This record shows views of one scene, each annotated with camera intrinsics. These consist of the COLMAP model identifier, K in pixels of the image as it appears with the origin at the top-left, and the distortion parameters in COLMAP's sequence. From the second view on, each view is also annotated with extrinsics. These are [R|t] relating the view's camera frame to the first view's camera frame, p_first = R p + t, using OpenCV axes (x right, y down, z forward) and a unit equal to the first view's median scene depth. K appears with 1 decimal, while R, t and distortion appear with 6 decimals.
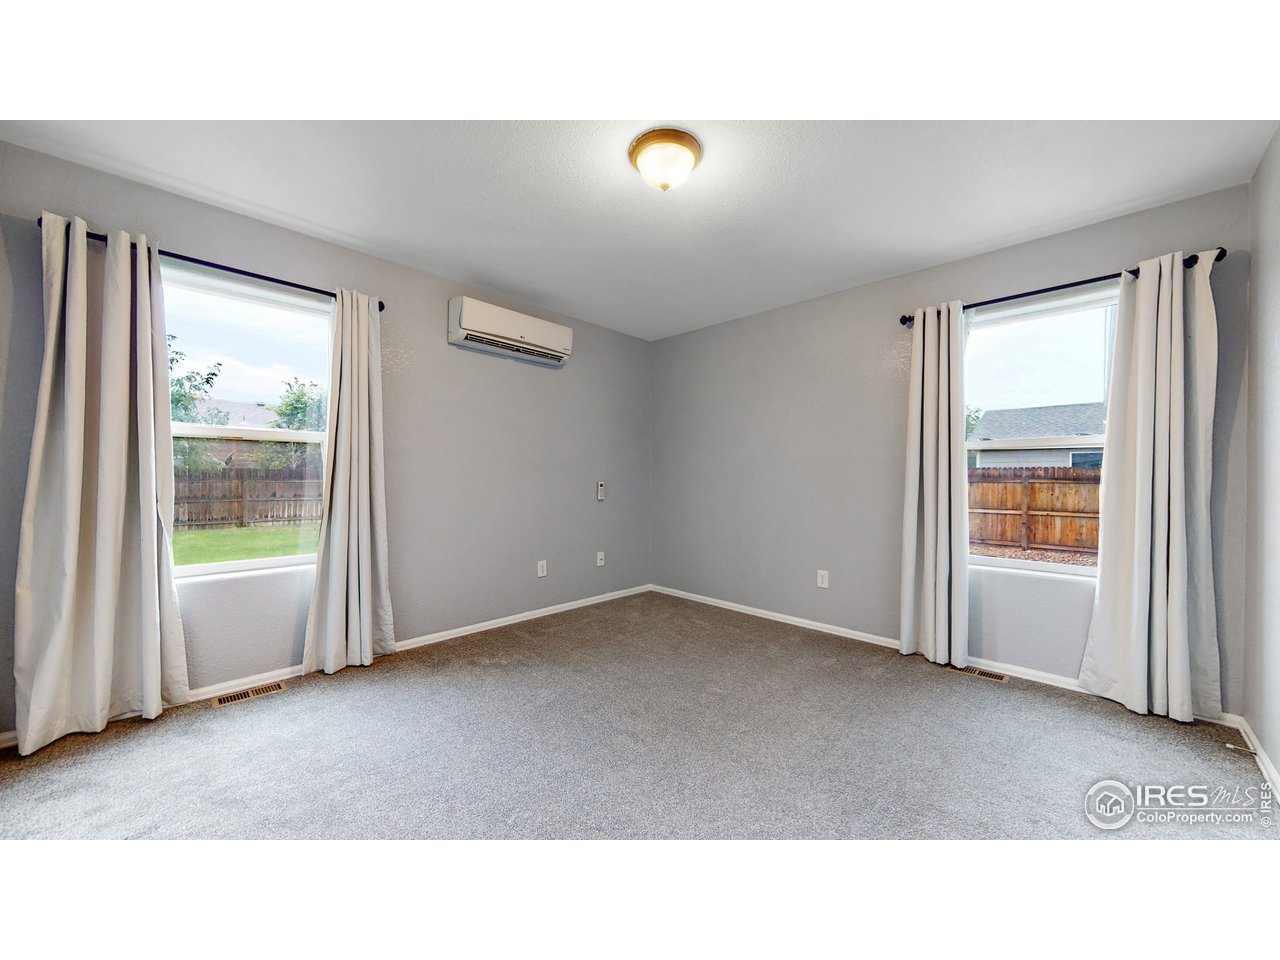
lens RADIAL K [[467.9, 0, 637.6], [0, 467.9, 483.4], [0, 0, 1]] dist [-0.000072, -0.000046]
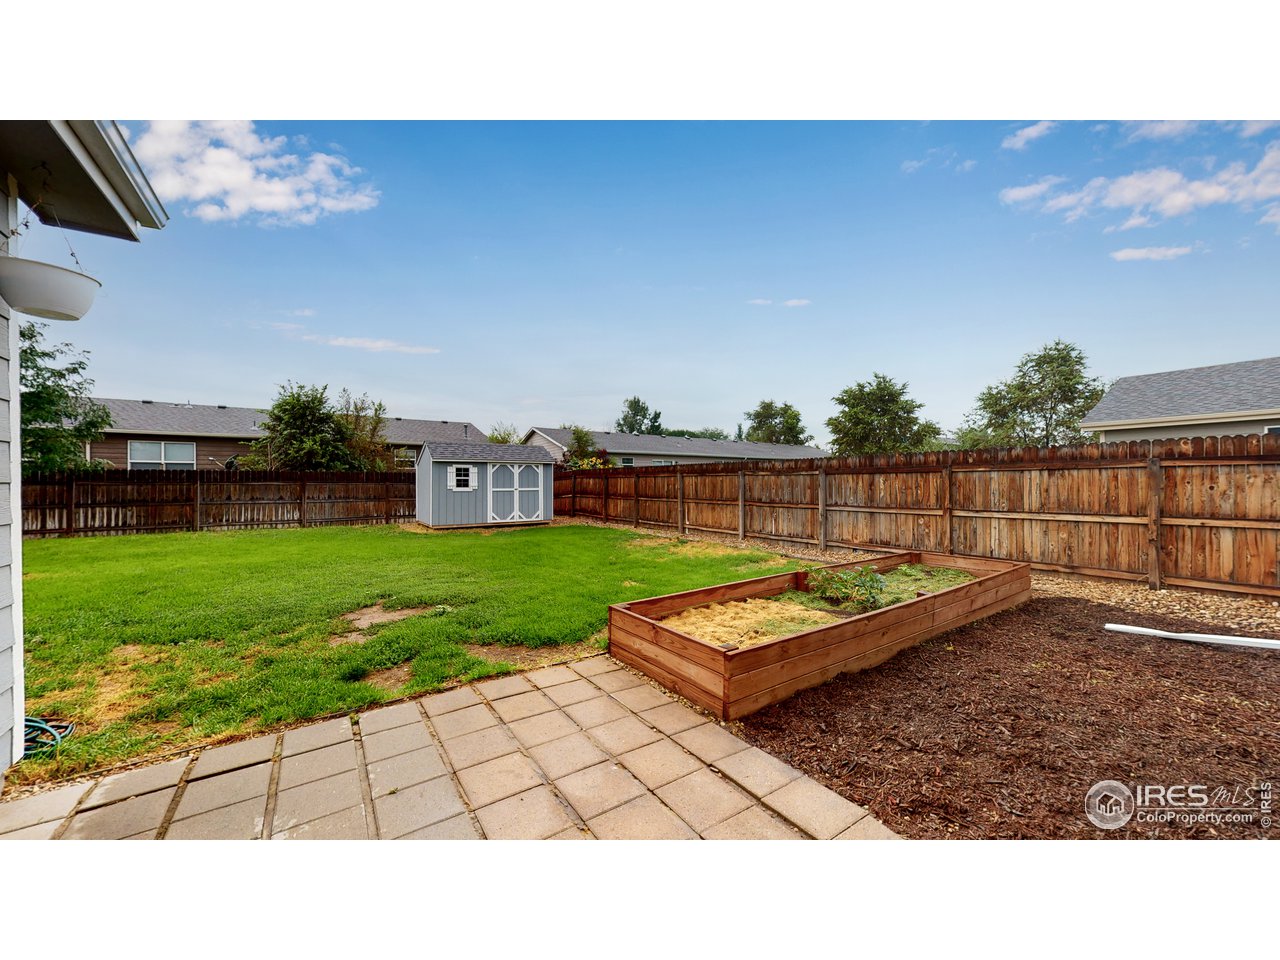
lens RADIAL K [[467.9, 0, 641.0], [0, 467.9, 481.3], [0, 0, 1]] dist [-0.000072, -0.000046]
pose [[0.978197, -0.012397, -0.207310, 0.340044], [0.009392, 0.999836, -0.015474, 0.017946], [0.207468, 0.013189, 0.978153, 0.322945]]
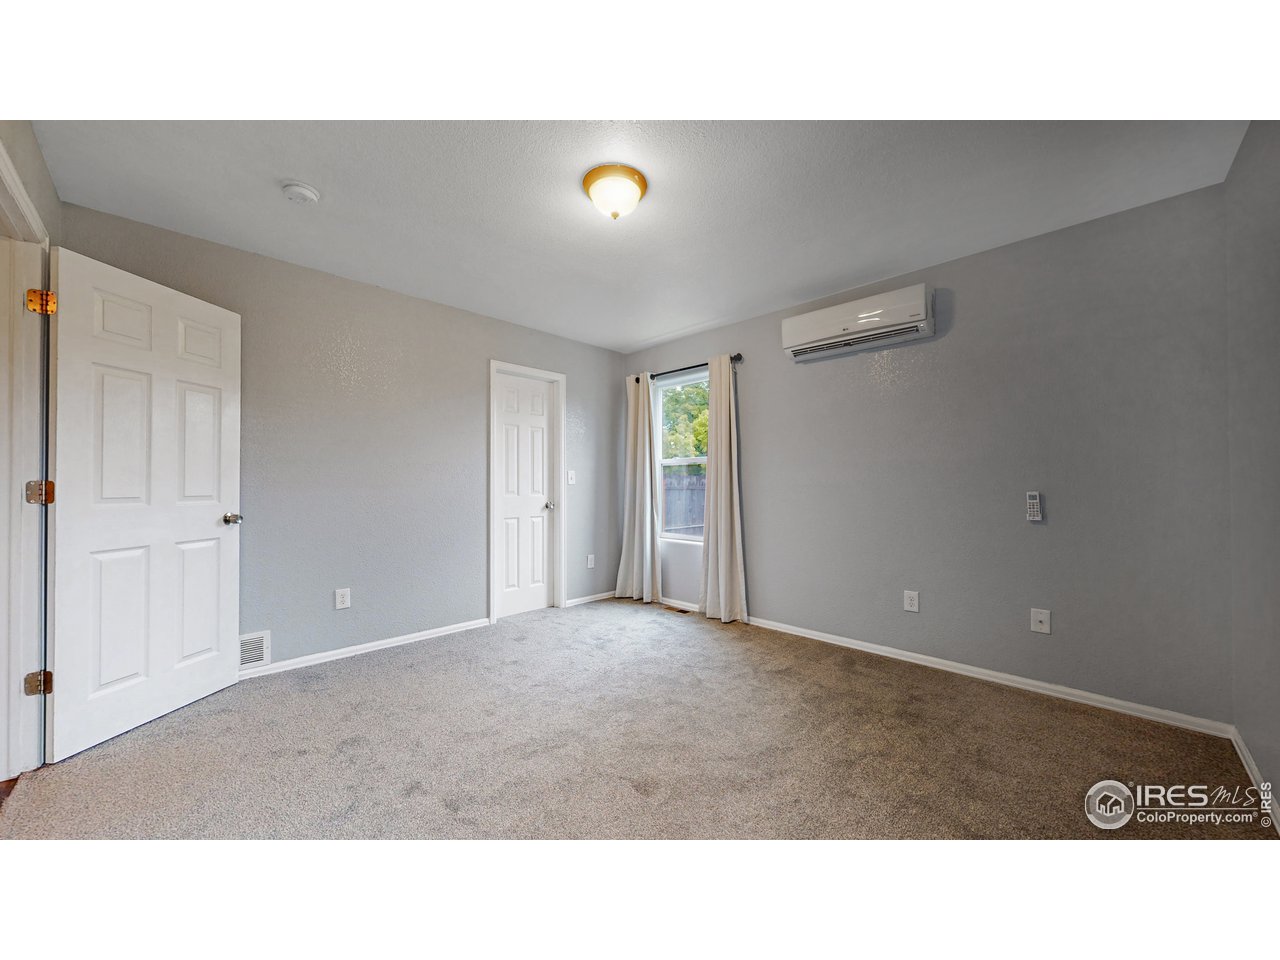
lens RADIAL K [[467.9, 0, 637.0], [0, 467.9, 483.4], [0, 0, 1]] dist [-0.000072, -0.000046]
pose [[-0.021807, -0.007637, -0.999733, 1.264908], [-0.001137, 0.999970, -0.007614, -0.017969], [0.999762, 0.000971, -0.021815, 1.193603]]
